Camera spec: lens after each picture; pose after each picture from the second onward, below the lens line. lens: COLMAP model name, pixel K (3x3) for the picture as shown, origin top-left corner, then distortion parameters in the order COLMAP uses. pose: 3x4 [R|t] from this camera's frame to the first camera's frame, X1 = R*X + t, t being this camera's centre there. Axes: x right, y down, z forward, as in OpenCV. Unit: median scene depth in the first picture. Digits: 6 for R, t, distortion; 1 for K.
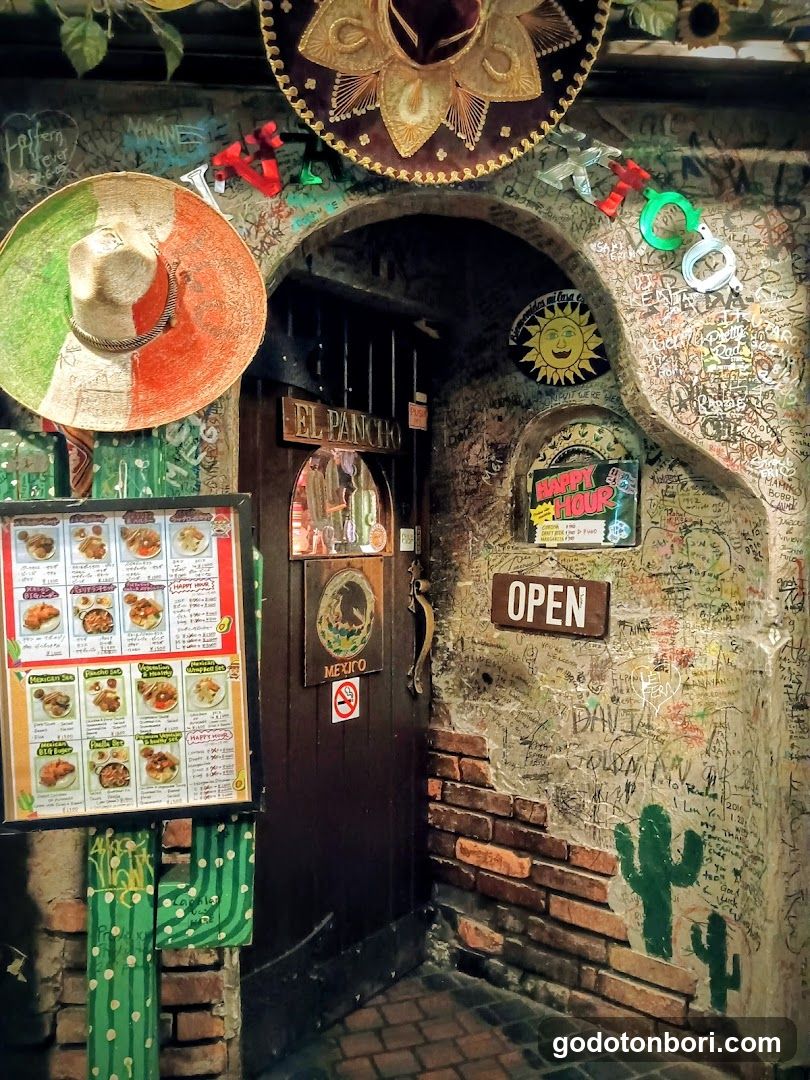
lens RADIAL K [[865.0, 0, 405.0], [0, 865.0, 540.0], [0, 0, 1]] dist [0.032031, -0.035266]
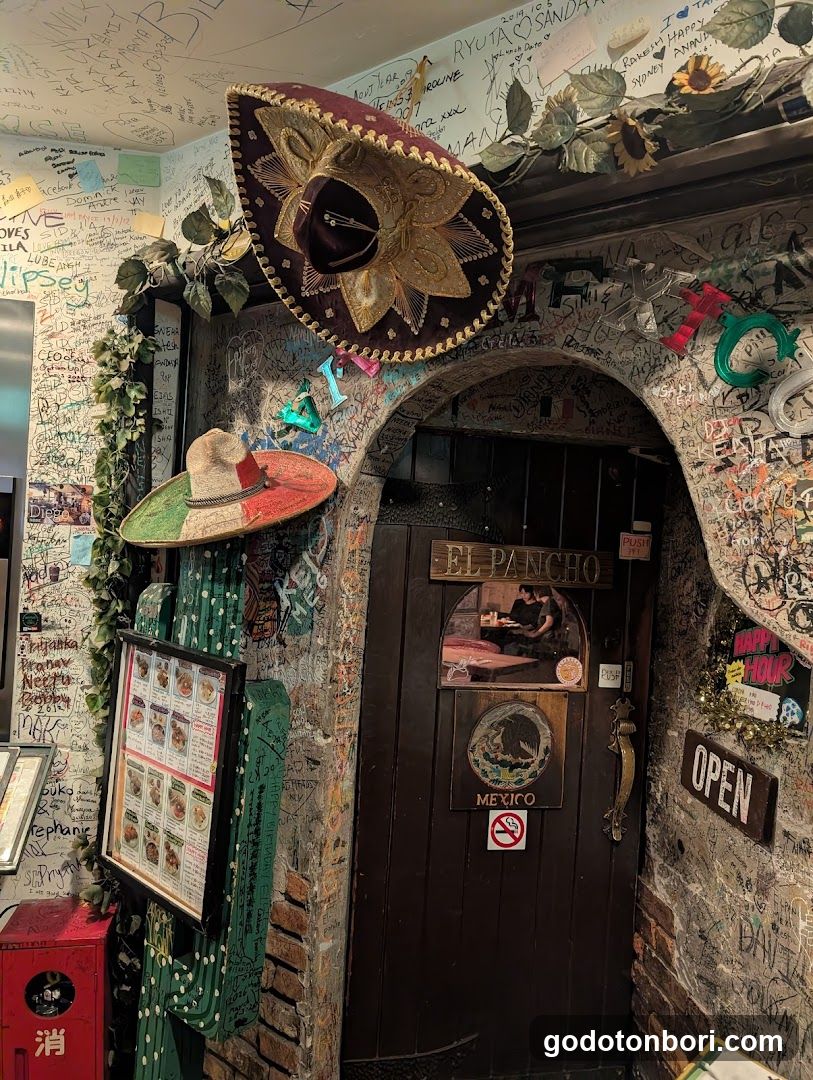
lens RADIAL K [[768.7, 0, 406.5], [0, 768.7, 540.0], [0, 0, 1]] dist [-0.009596, 0.005453]
pose [[0.750640, 0.035750, -0.659744, 0.528684], [-0.067031, 0.997504, -0.022214, -0.157903], [0.657303, 0.060898, 0.751162, 0.280668]]
